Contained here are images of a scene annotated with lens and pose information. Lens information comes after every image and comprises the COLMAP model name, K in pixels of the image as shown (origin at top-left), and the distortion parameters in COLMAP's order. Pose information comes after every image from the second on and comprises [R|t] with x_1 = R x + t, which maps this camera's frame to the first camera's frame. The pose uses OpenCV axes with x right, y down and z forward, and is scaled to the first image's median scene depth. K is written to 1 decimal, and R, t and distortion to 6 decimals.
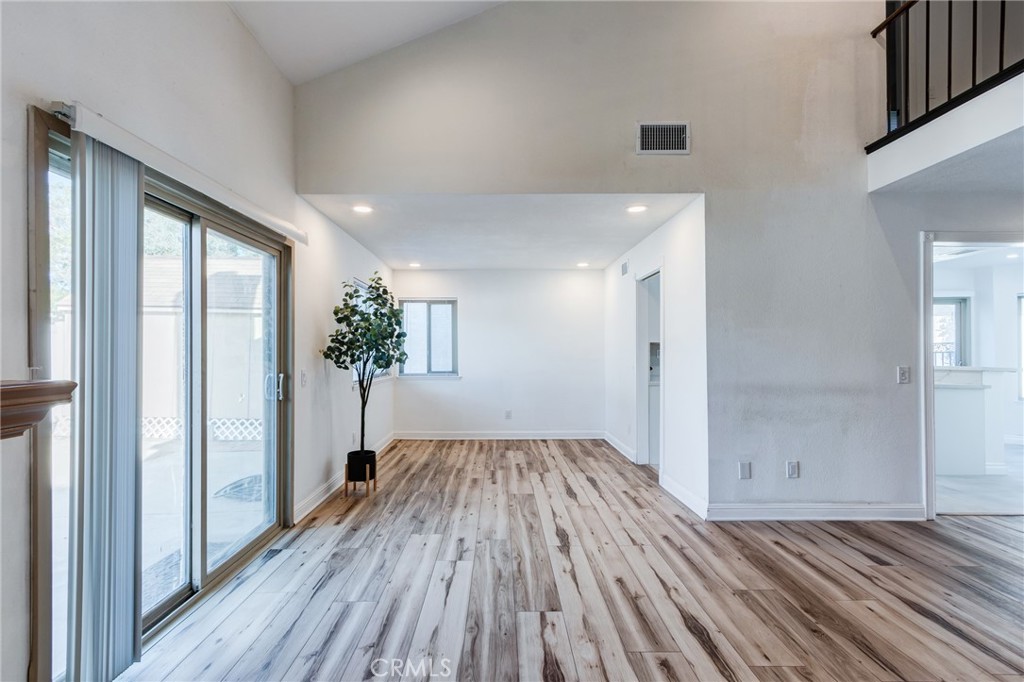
lens RADIAL K [[463.9, 0, 499.6], [0, 463.9, 346.7], [0, 0, 1]] dist [0.002740, -0.000431]
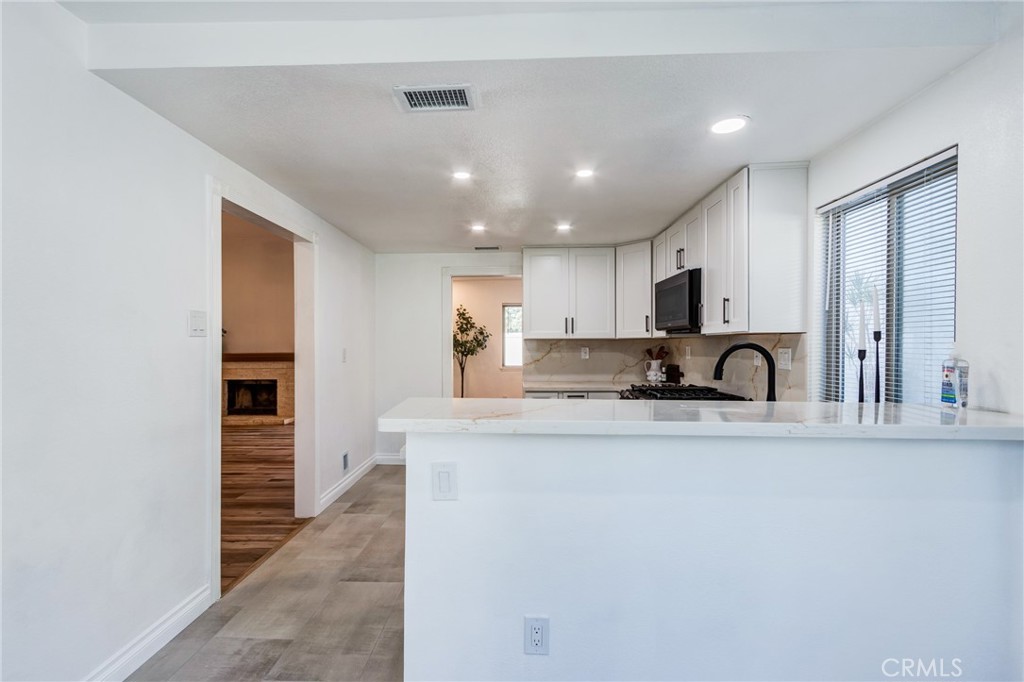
lens RADIAL K [[467.2, 0, 499.7], [0, 467.2, 347.0], [0, 0, 1]] dist [0.001679, 0.000219]
pose [[-0.042124, 0.001547, -0.999111, 1.918278], [0.012448, 0.999922, 0.001024, 0.006458], [0.999035, -0.012394, -0.042140, 1.479341]]
